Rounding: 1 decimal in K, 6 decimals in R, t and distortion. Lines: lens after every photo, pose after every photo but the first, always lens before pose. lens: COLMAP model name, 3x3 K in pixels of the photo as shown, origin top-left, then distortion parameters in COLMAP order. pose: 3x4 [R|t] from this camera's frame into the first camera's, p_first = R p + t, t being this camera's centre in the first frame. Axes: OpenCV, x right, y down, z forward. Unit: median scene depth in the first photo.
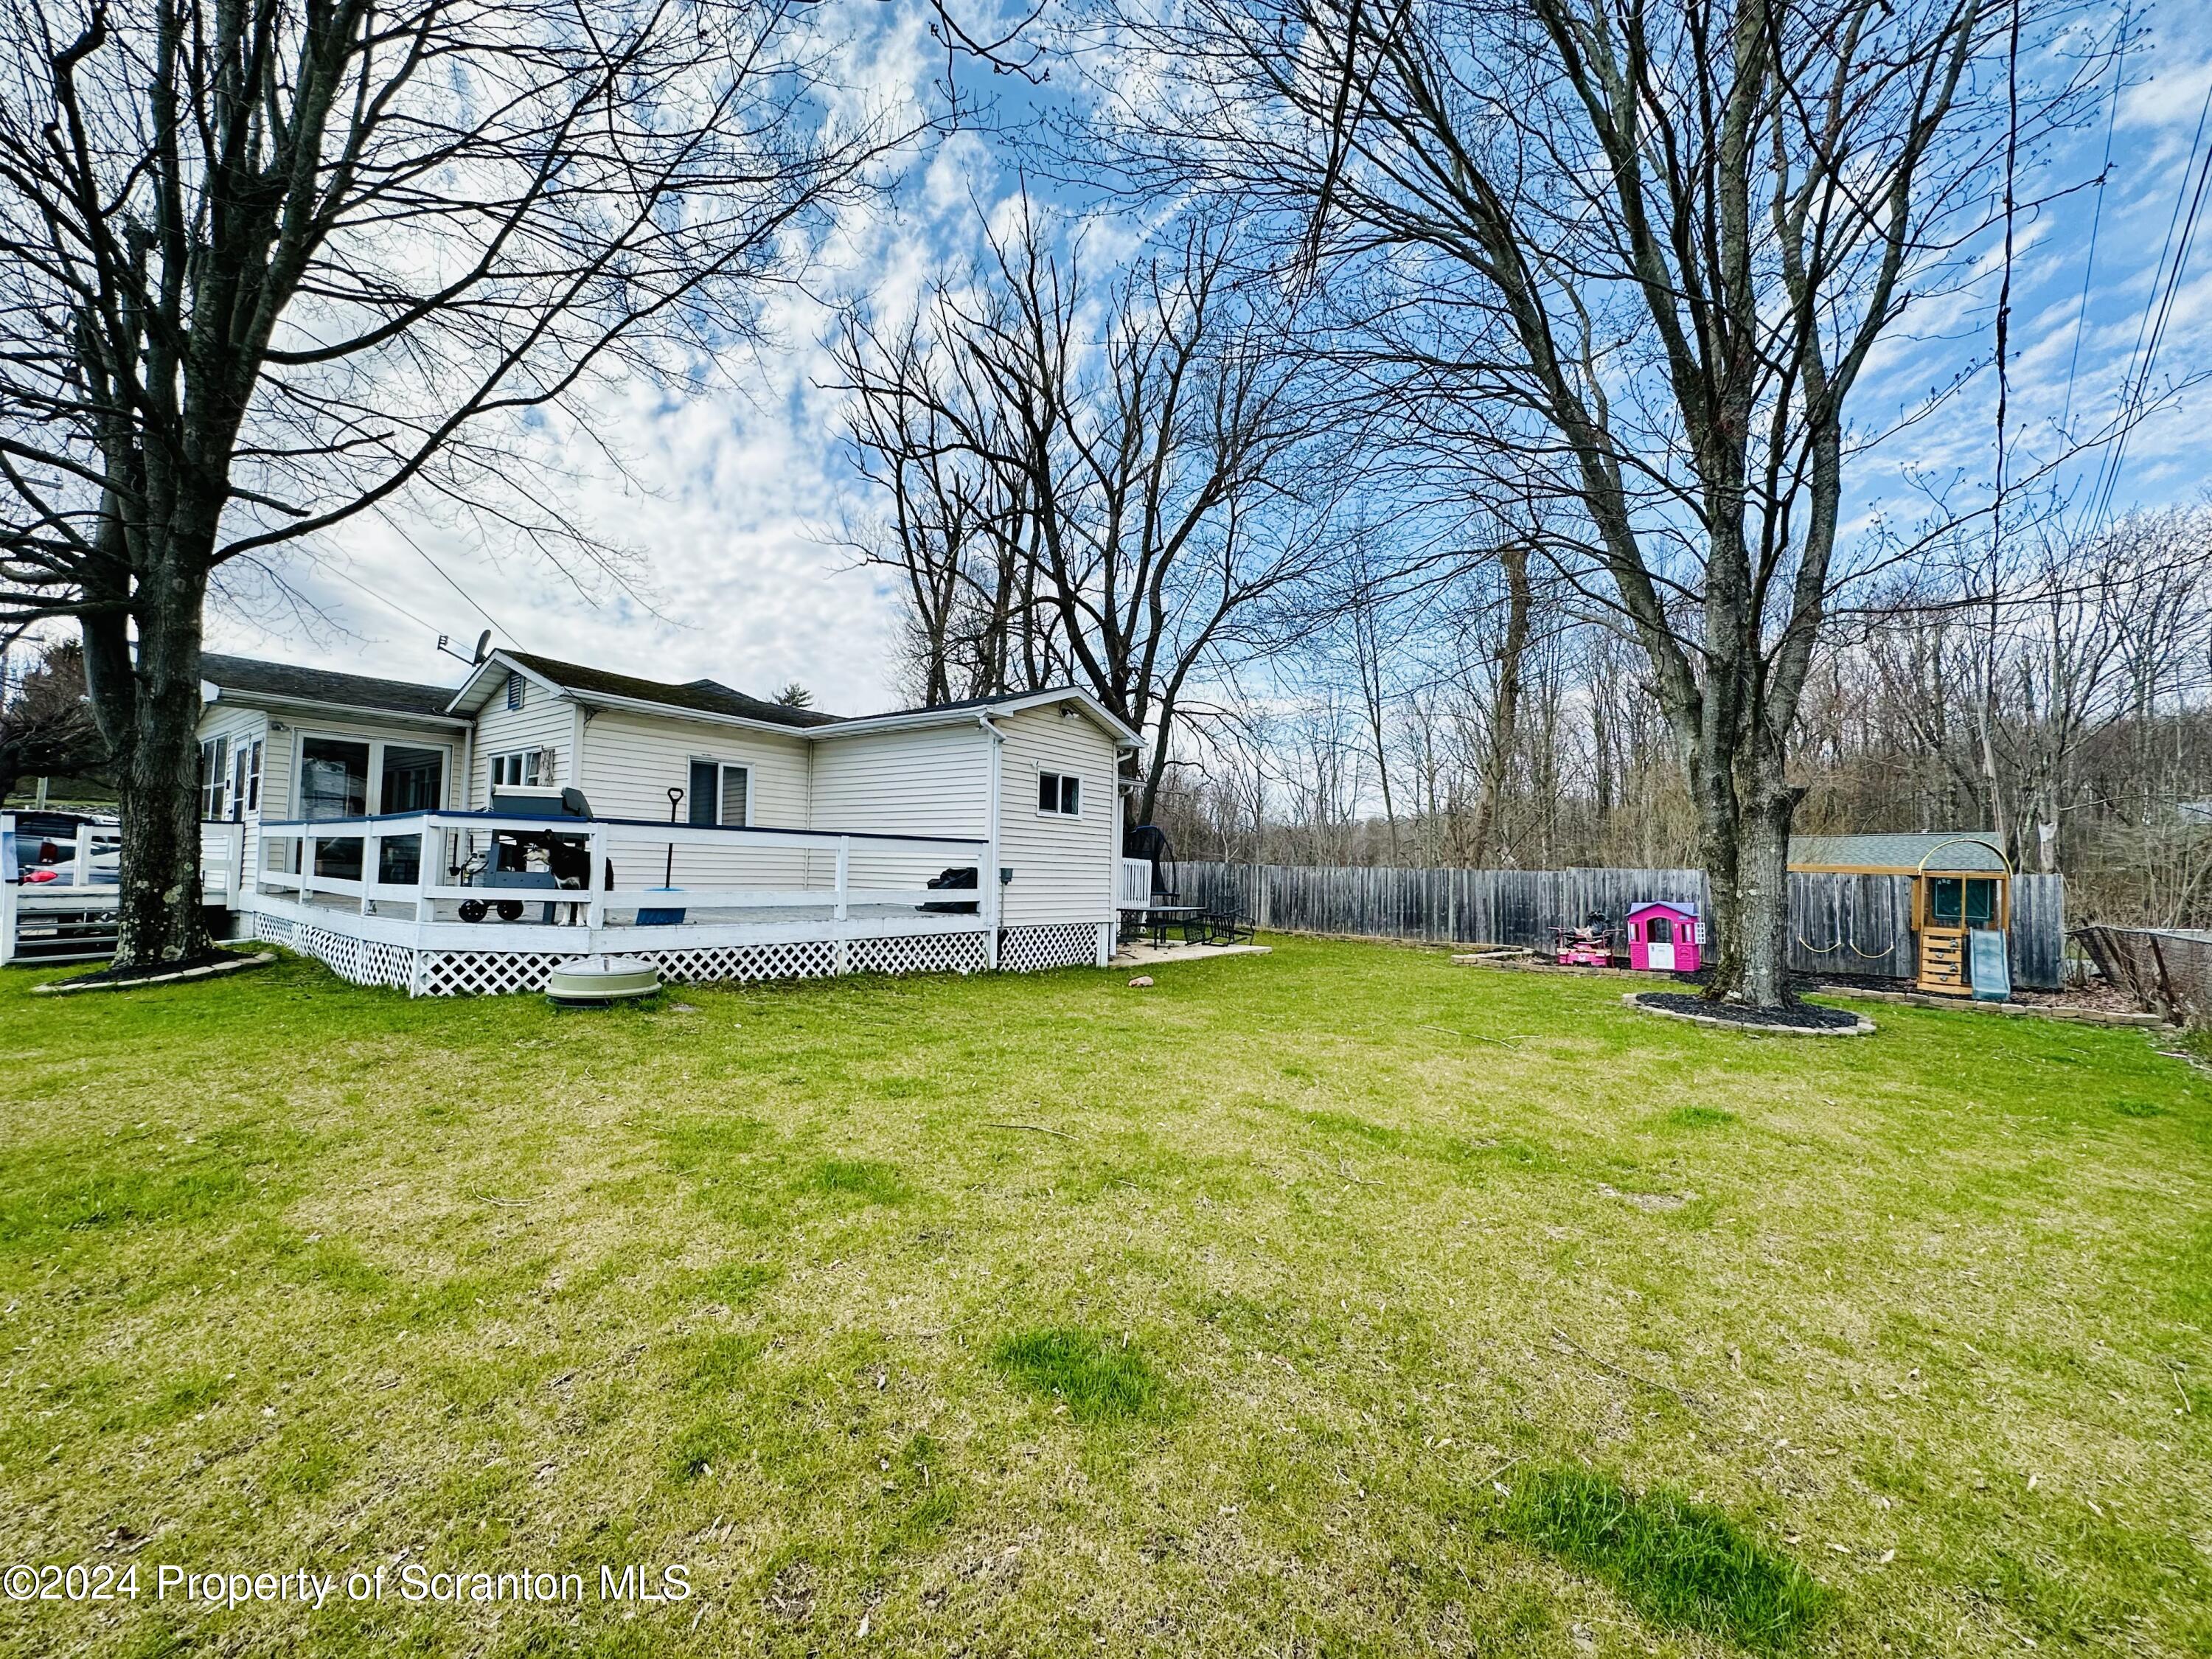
lens RADIAL K [[887.0, 0, 1106.0], [0, 887.0, 829.5], [0, 0, 1]] dist [-0.001776, -0.000245]
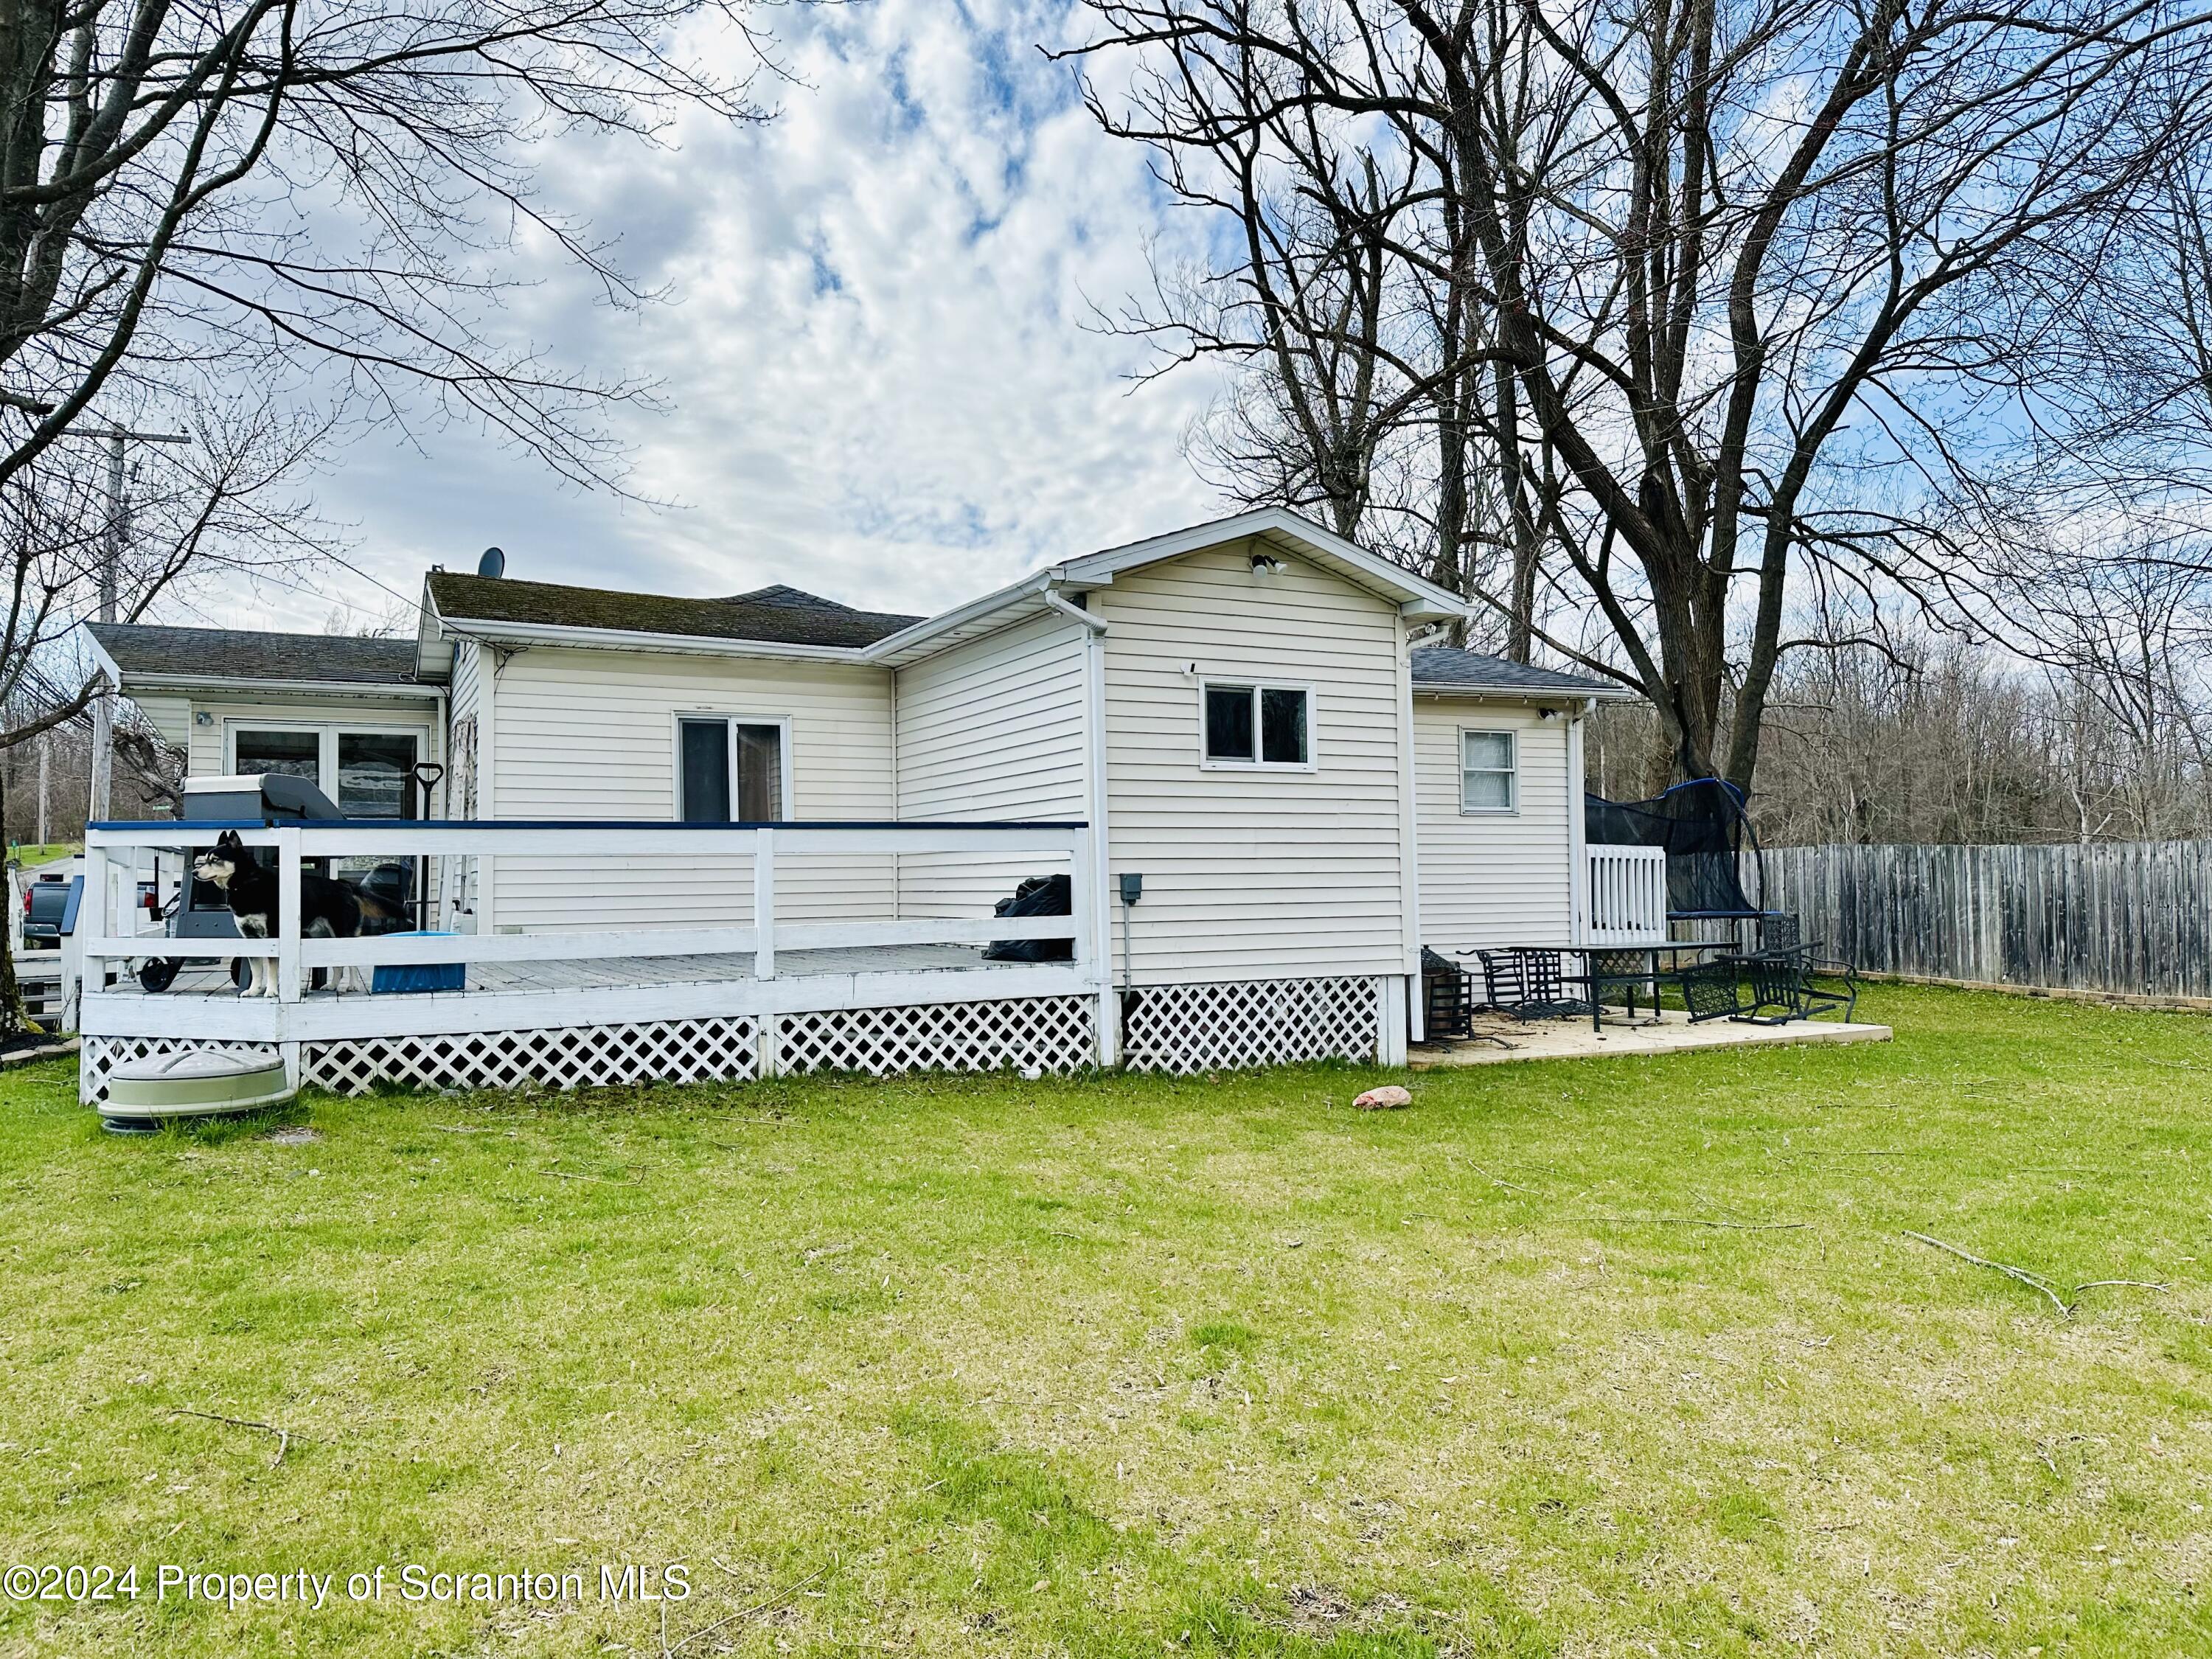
lens RADIAL K [[1536.0, 0, 1106.0], [0, 1536.0, 829.5], [0, 0, 1]] dist [0.161866, -0.292882]
pose [[0.902730, -0.054534, -0.426736, 0.264697], [0.058189, 0.998296, -0.004479, 0.021244], [0.426253, -0.020788, 0.904365, 0.177772]]
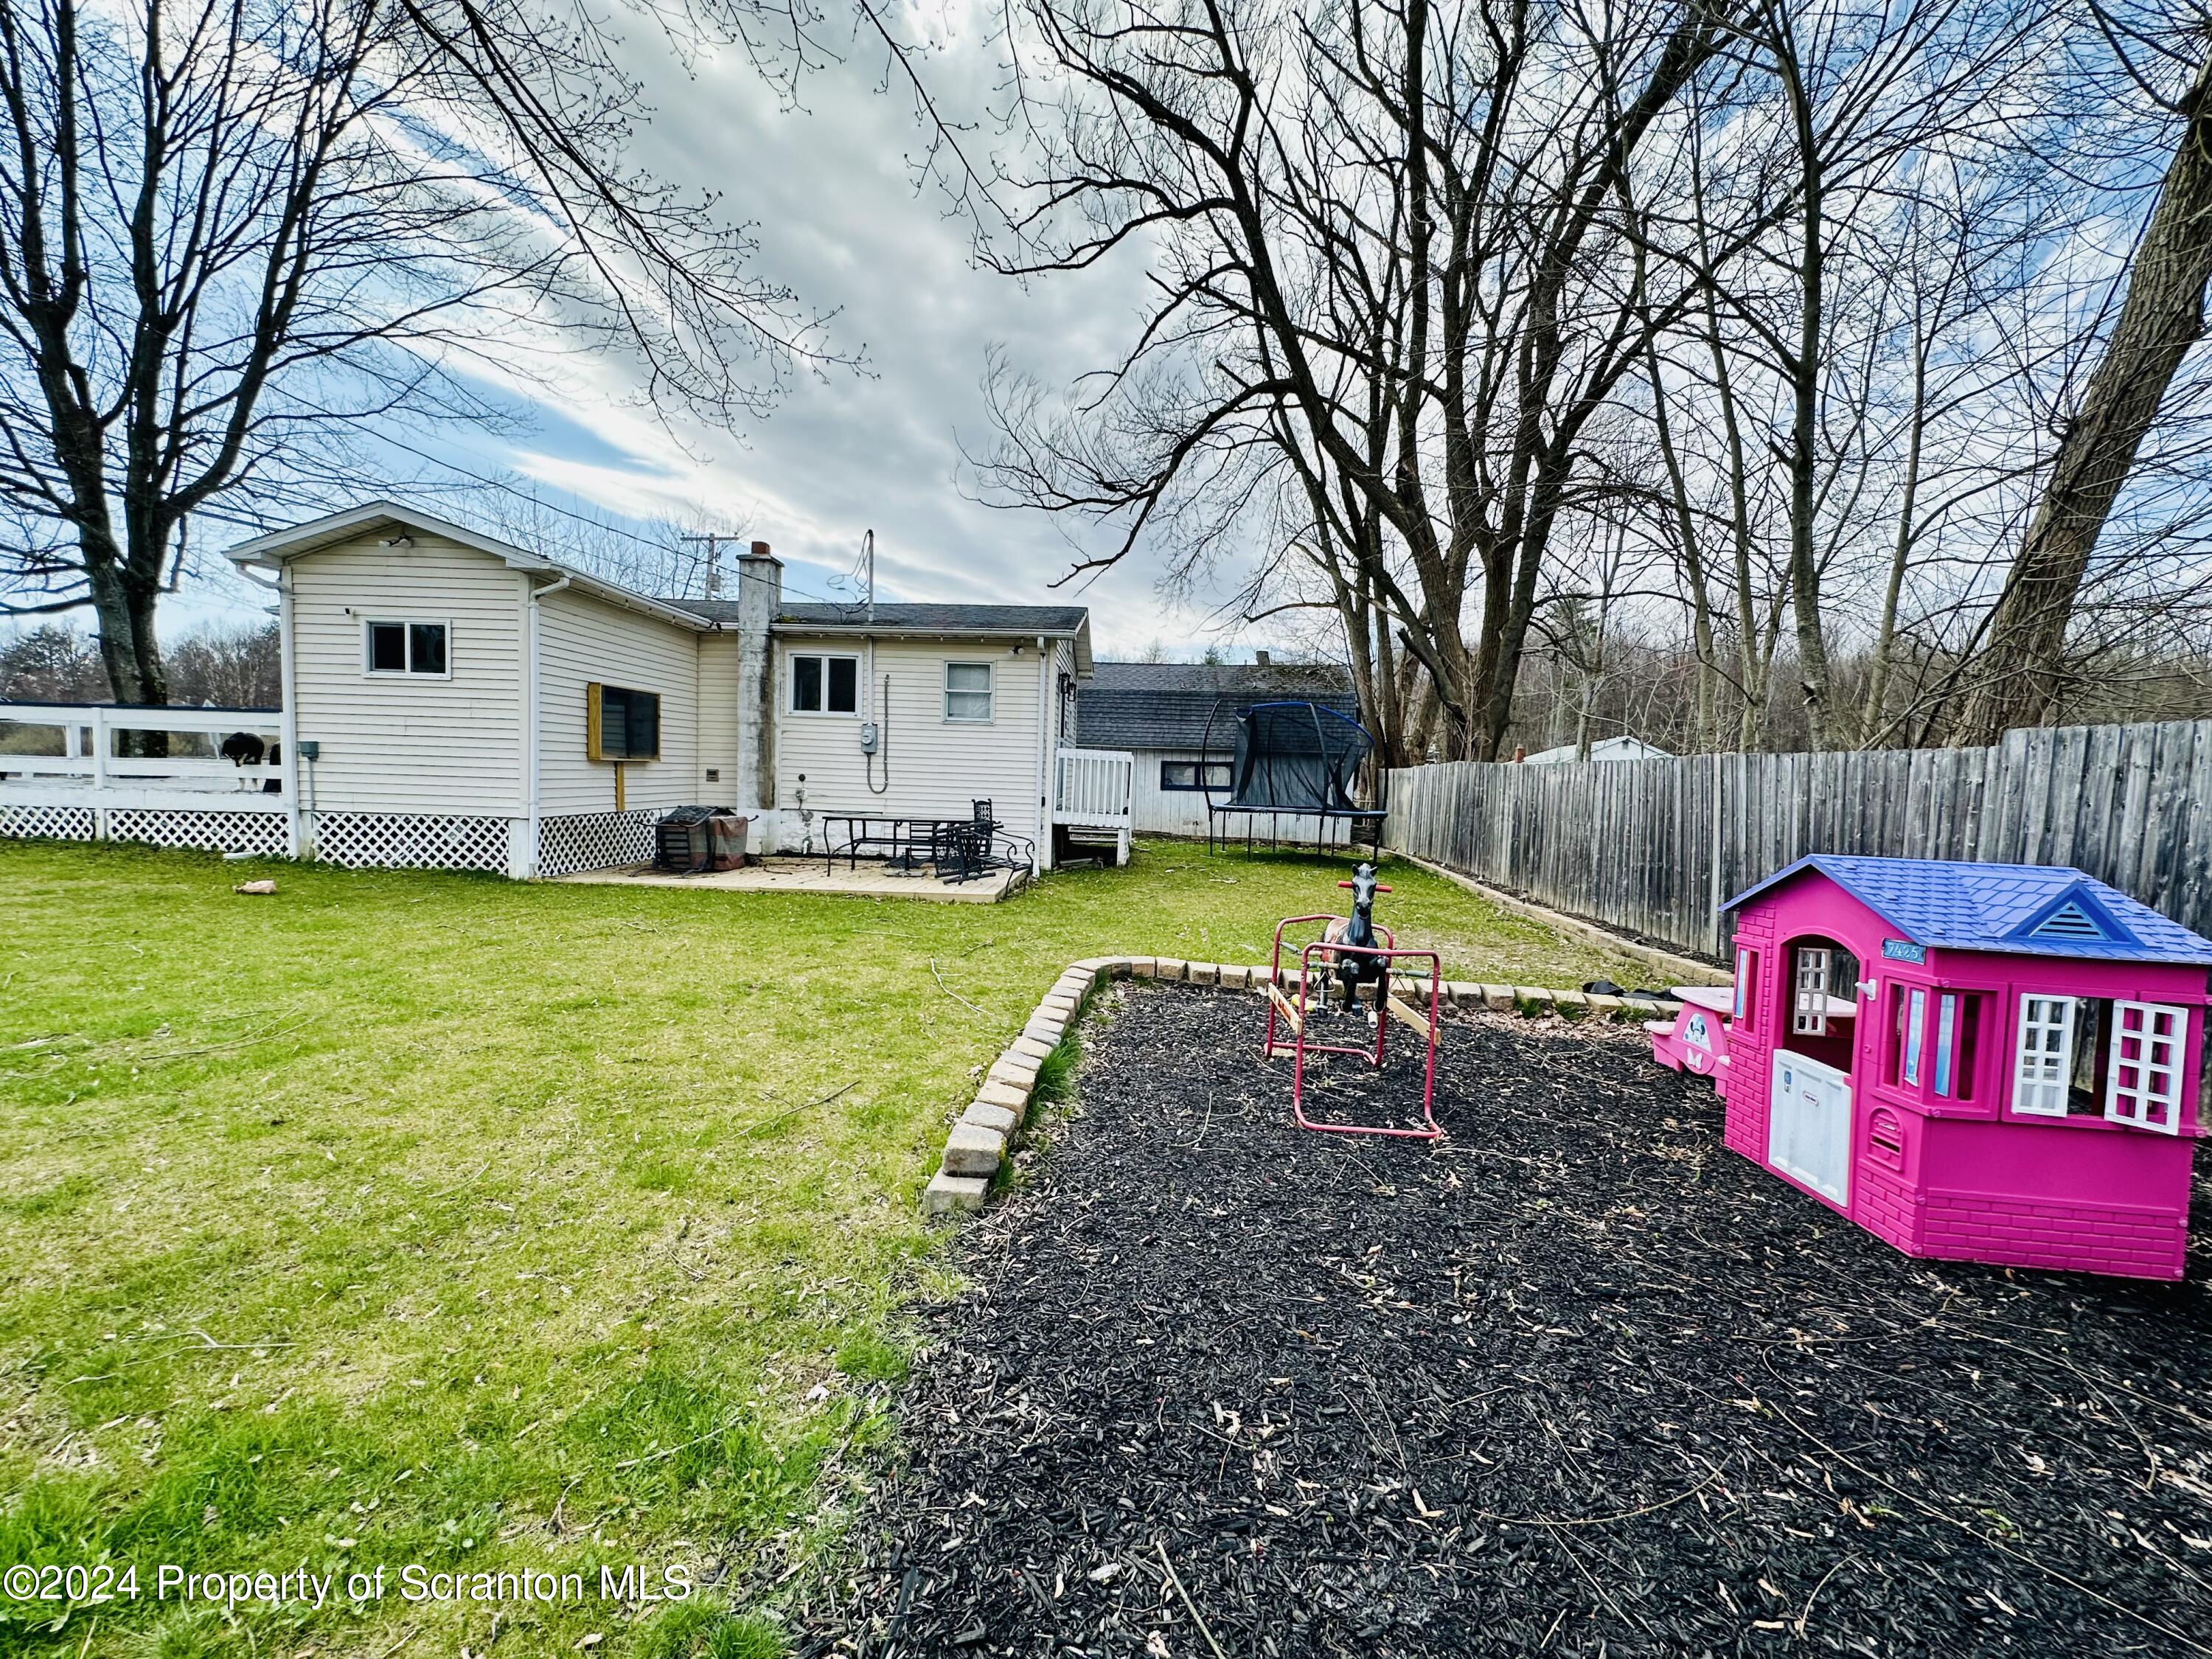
lens RADIAL K [[887.0, 0, 1106.0], [0, 887.0, 829.5], [0, 0, 1]] dist [-0.001776, -0.000245]
pose [[0.590687, 0.041743, -0.805820, 1.029505], [0.020485, 0.997563, 0.066691, 0.087528], [0.806641, -0.055901, 0.588393, 1.119545]]
